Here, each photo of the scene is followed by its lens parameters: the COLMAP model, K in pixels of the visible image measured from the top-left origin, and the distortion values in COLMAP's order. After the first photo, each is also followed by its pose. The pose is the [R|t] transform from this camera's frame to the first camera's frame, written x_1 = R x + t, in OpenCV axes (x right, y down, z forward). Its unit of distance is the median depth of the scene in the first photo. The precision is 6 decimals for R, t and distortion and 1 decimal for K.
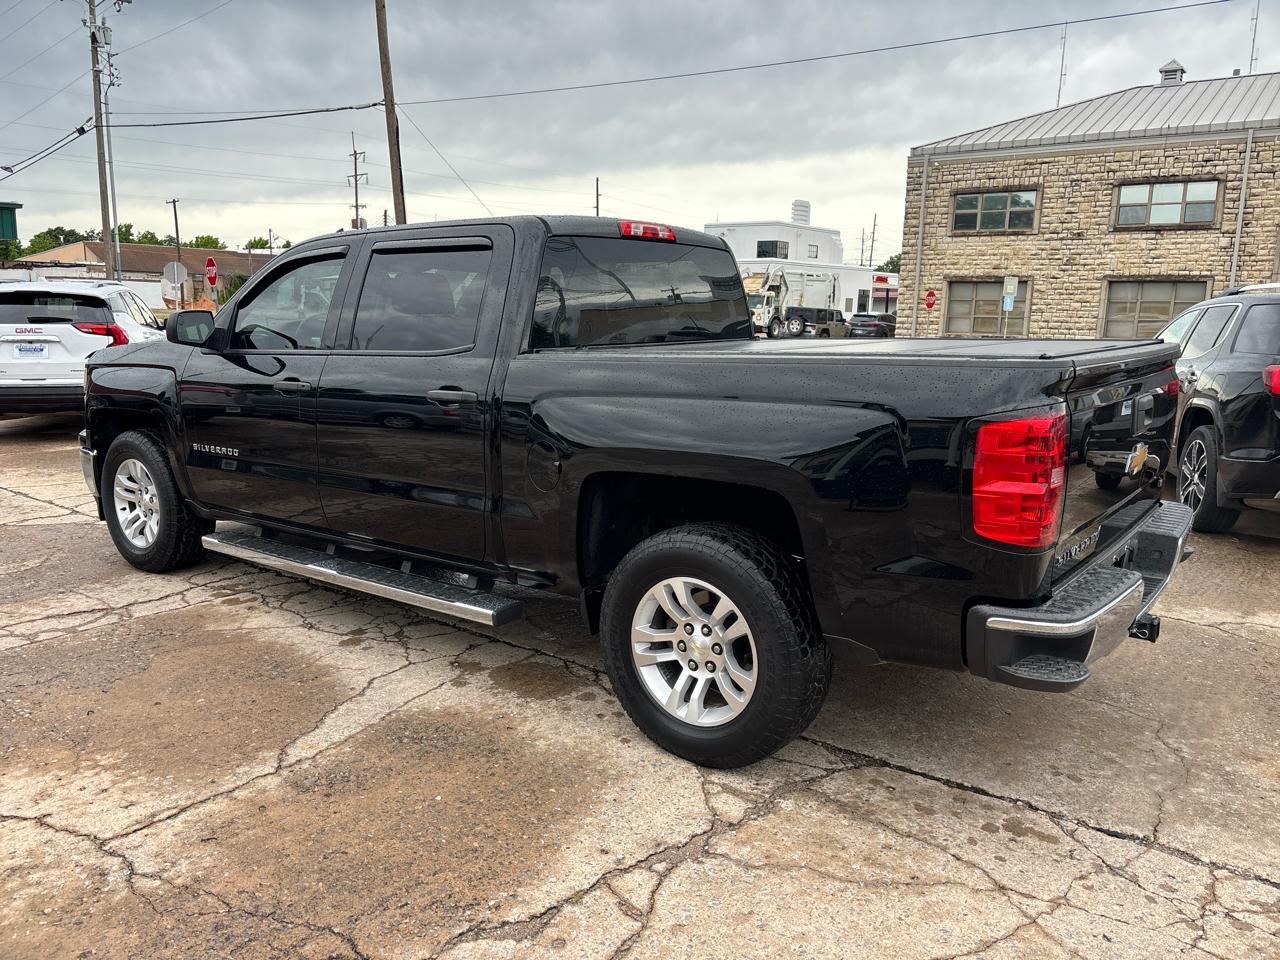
lens RADIAL K [[969.9, 0, 629.3], [0, 969.9, 485.0], [0, 0, 1]] dist [0.043530, -0.051791]
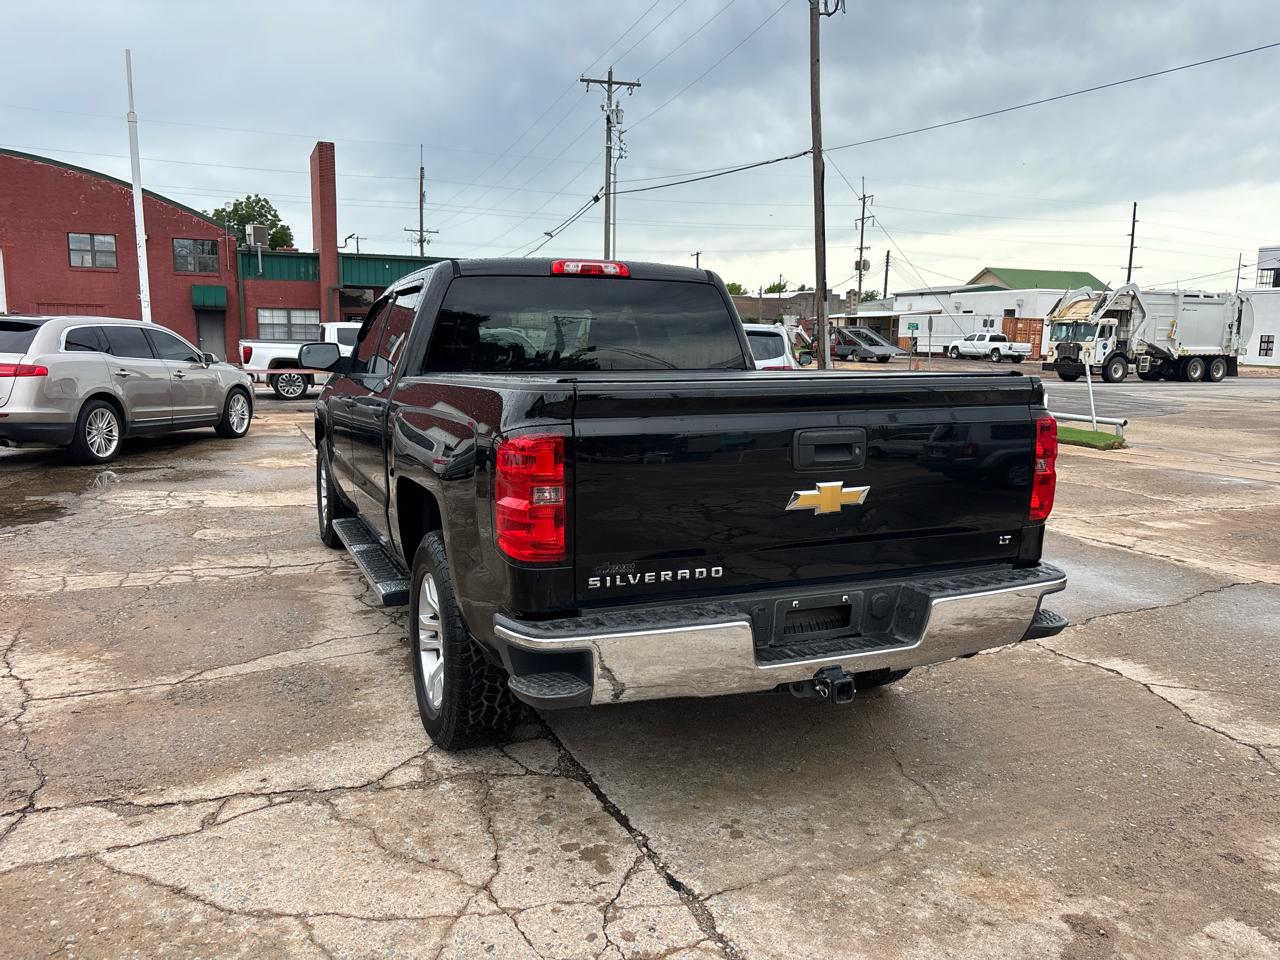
lens RADIAL K [[969.9, 0, 633.7], [0, 969.9, 484.2], [0, 0, 1]] dist [0.043530, -0.051791]
pose [[0.871634, 0.068174, -0.485393, 0.523728], [-0.087765, 0.995984, -0.017715, -0.005381], [0.482236, 0.058042, 0.874116, 0.077583]]
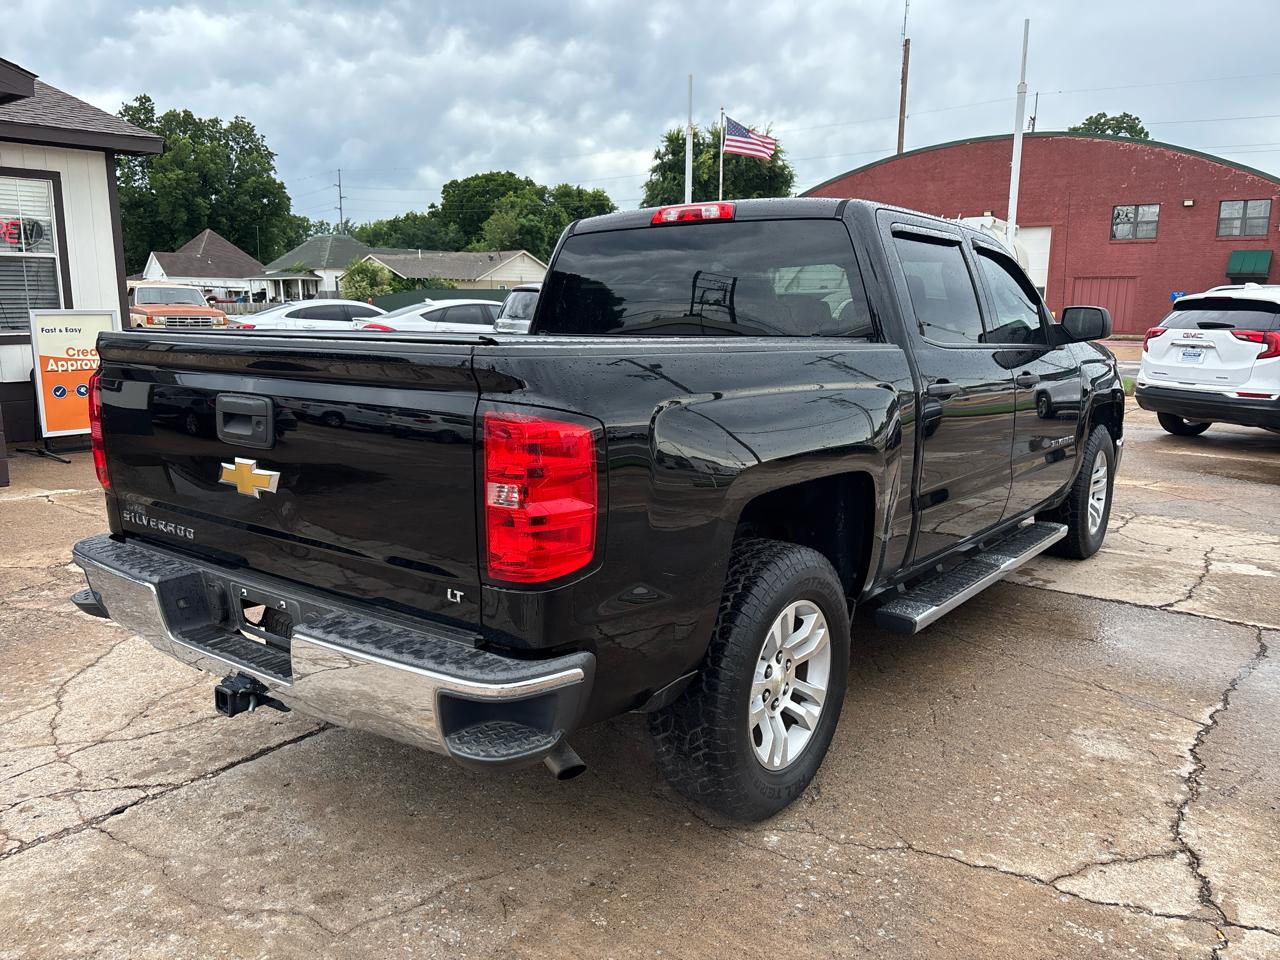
lens RADIAL K [[969.9, 0, 632.8], [0, 969.9, 489.6], [0, 0, 1]] dist [0.043530, -0.051791]
pose [[0.004131, 0.174243, -0.984694, 0.838880], [-0.185624, 0.967722, 0.170461, -0.134858], [0.982612, 0.182079, 0.036341, 0.832930]]
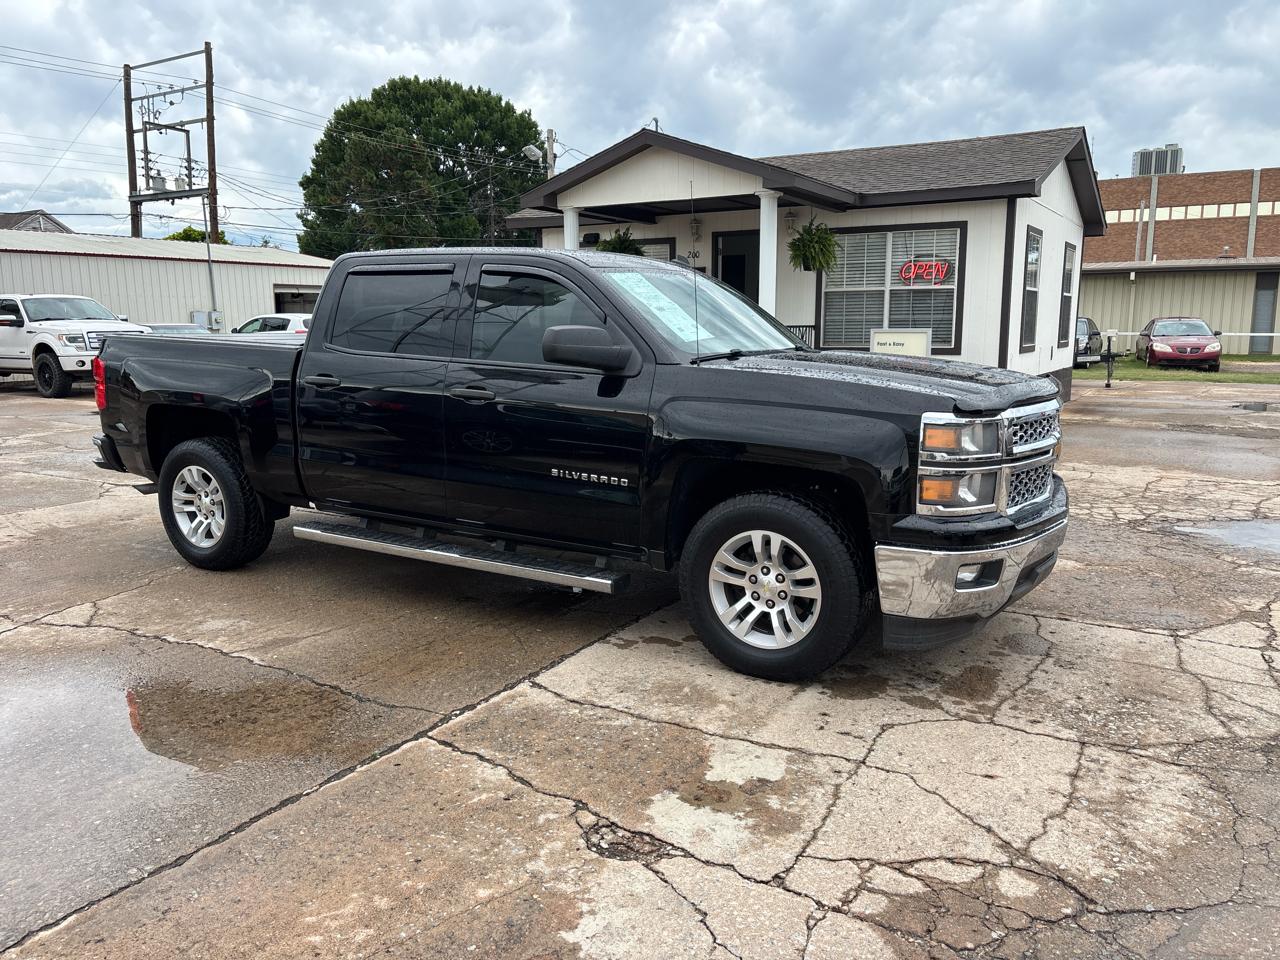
lens RADIAL K [[969.9, 0, 643.4], [0, 969.9, 479.8], [0, 0, 1]] dist [0.043530, -0.051791]
pose [[-0.992056, 0.005424, -0.125679, -0.104549], [-0.037299, 0.941460, 0.335054, -0.392082], [0.120139, 0.337080, -0.933779, 2.140078]]
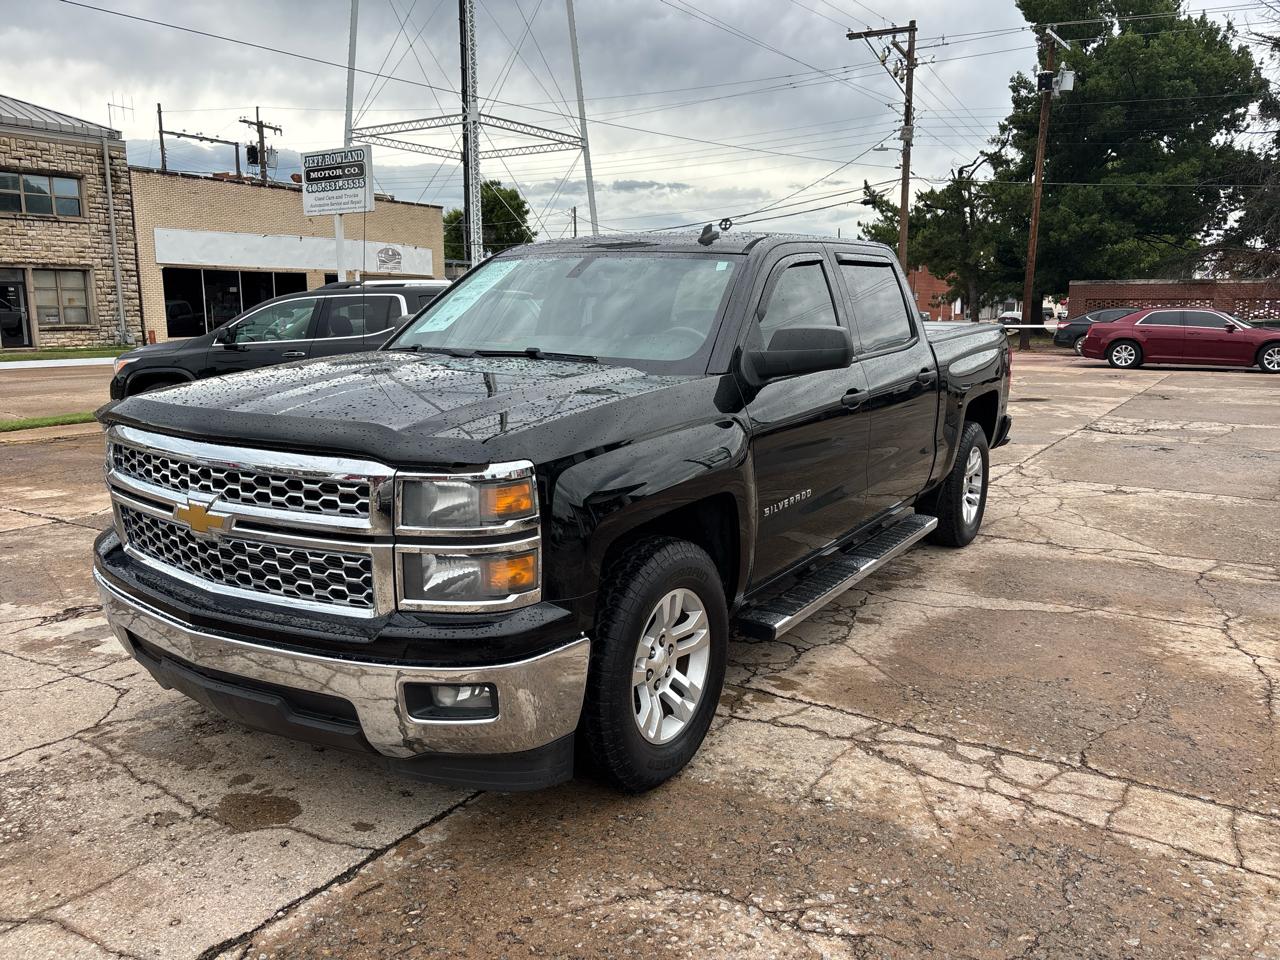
lens RADIAL K [[969.9, 0, 641.5], [0, 969.9, 474.5], [0, 0, 1]] dist [0.043530, -0.051791]
pose [[-0.081829, -0.191942, 0.977989, -1.155377], [0.176436, 0.962991, 0.203761, -0.234319], [-0.980905, 0.189226, -0.044935, 1.127698]]
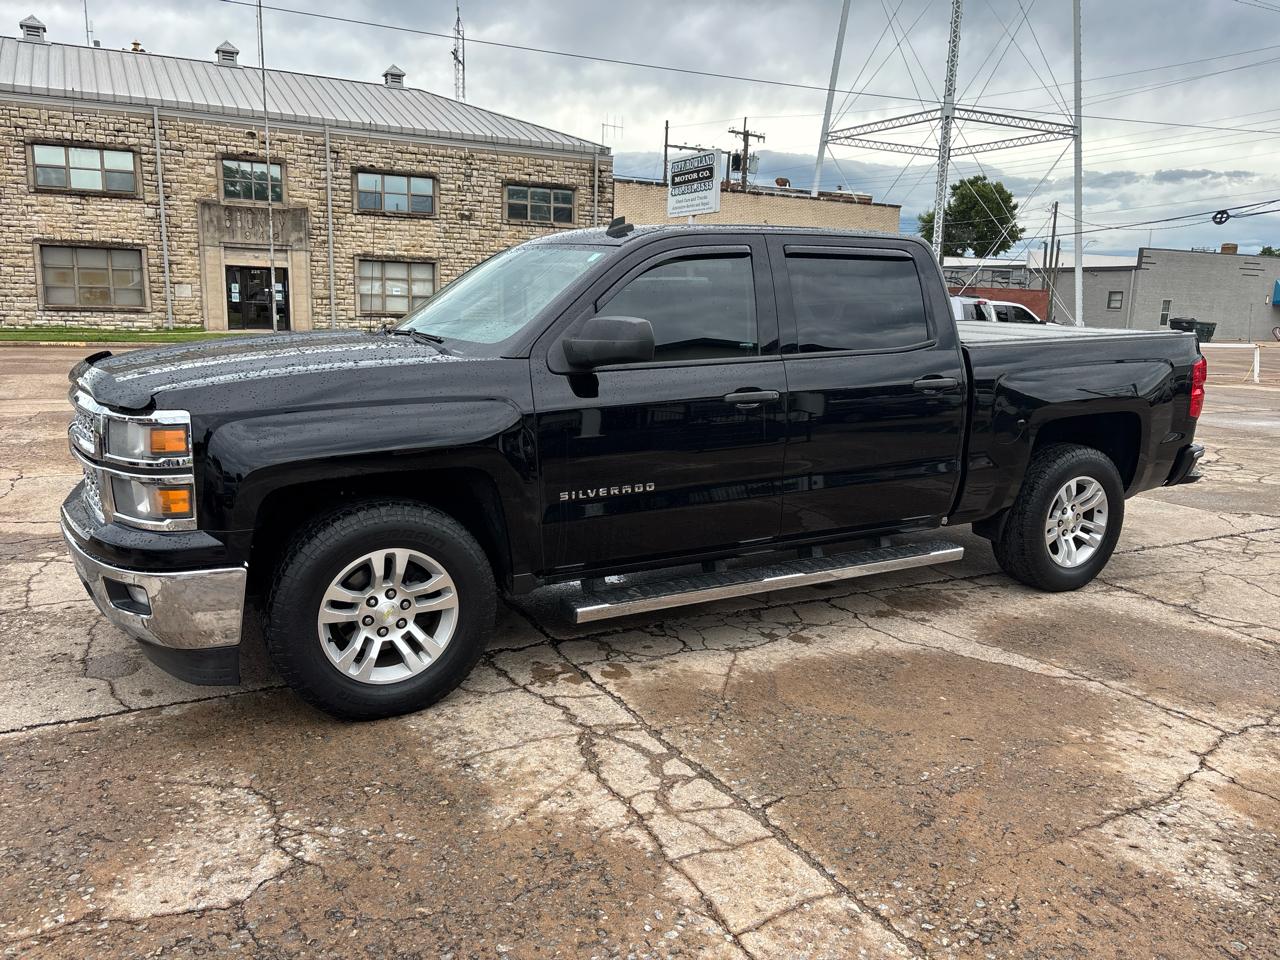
lens RADIAL K [[969.9, 0, 637.9], [0, 969.9, 478.2], [0, 0, 1]] dist [0.043530, -0.051791]
pose [[0.403371, -0.176533, 0.897846, -1.100432], [0.147844, 0.980895, 0.126441, -0.140269], [-0.903014, 0.081739, 0.421764, 0.633591]]
